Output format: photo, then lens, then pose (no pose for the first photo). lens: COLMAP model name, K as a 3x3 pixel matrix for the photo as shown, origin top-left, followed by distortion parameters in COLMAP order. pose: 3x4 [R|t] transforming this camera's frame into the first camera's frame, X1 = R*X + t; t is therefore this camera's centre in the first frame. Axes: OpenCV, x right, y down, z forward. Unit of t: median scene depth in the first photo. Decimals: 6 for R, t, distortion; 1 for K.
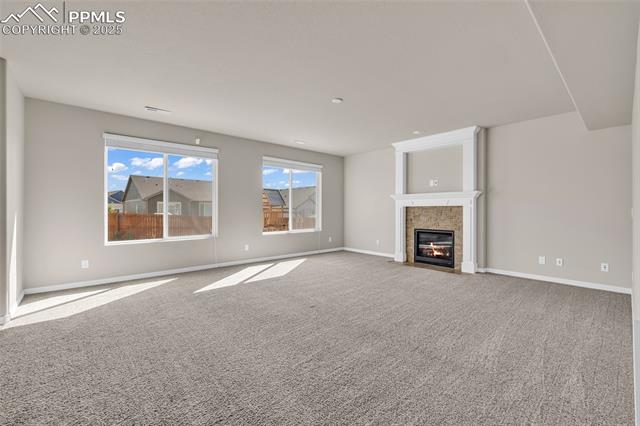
lens RADIAL K [[269.4, 0, 320.0], [0, 269.4, 213.0], [0, 0, 1]] dist [0.000860, 0.000054]
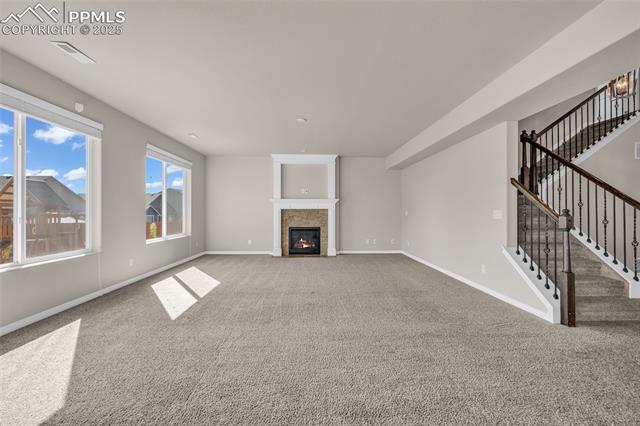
lens RADIAL K [[269.4, 0, 320.0], [0, 269.4, 213.0], [0, 0, 1]] dist [0.000860, 0.000054]
pose [[0.636799, -0.003203, 0.771023, -0.511534], [0.009386, 0.999949, -0.003599, -0.000926], [-0.770973, 0.009529, 0.636797, 0.116805]]
